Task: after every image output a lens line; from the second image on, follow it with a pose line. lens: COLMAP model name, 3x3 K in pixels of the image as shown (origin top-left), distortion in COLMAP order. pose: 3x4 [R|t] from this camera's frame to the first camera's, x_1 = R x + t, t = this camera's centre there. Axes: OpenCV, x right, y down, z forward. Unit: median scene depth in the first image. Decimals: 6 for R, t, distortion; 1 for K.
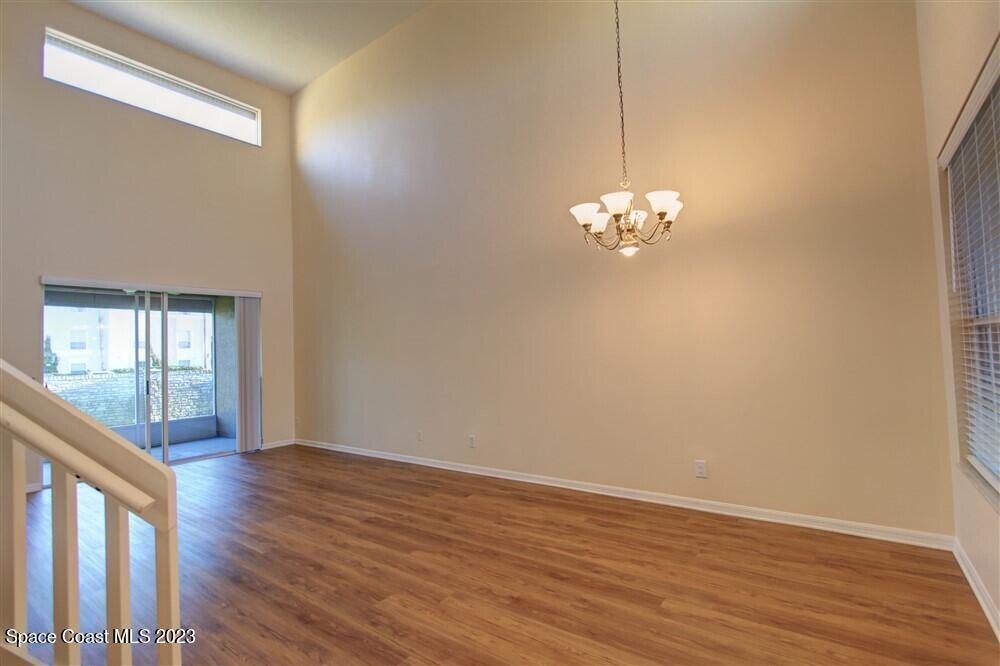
lens RADIAL K [[481.9, 0, 519.9], [0, 481.9, 339.2], [0, 0, 1]] dist [-0.018959, 0.000116]
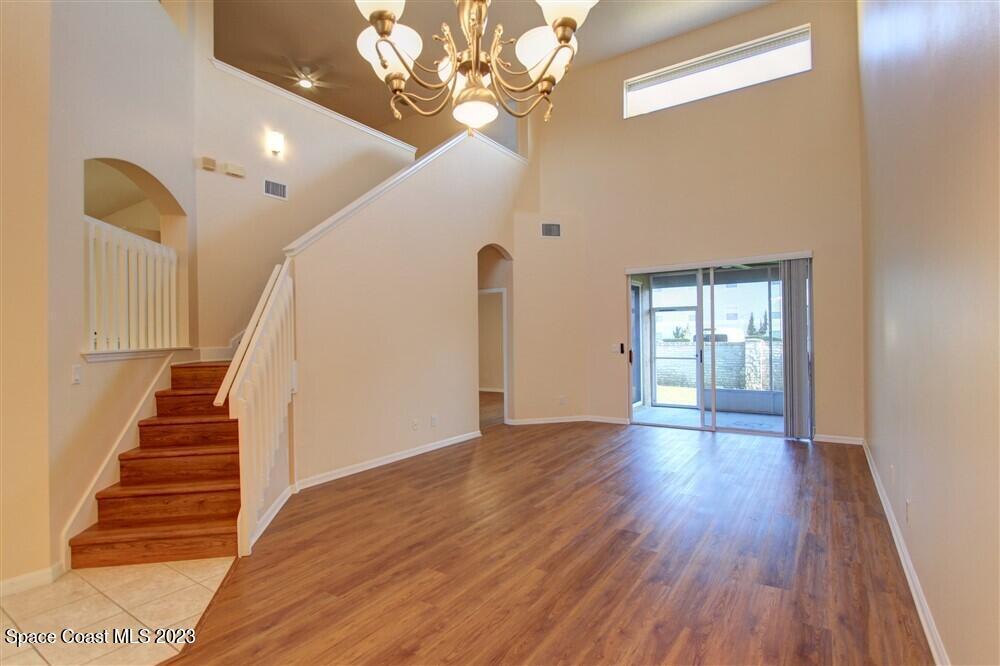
lens RADIAL K [[481.9, 0, 481.3], [0, 481.9, 342.9], [0, 0, 1]] dist [-0.018959, 0.000116]
pose [[-0.005080, 0.045910, -0.998933, 0.497242], [0.039108, 0.998190, 0.045677, -0.000132], [0.999222, -0.038835, -0.006867, 0.752045]]
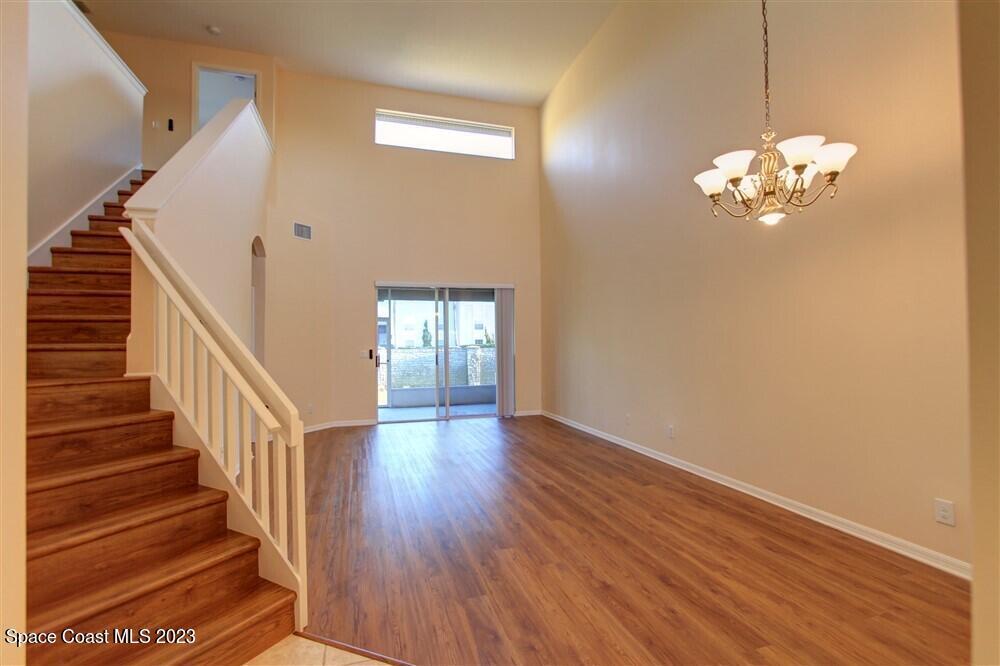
lens RADIAL K [[481.9, 0, 491.6], [0, 481.9, 337.0], [0, 0, 1]] dist [-0.018959, 0.000116]
pose [[0.783586, 0.019718, -0.620971, 0.272954], [-0.000461, 0.999514, 0.031156, -0.005843], [0.621283, -0.024127, 0.783214, 0.051669]]
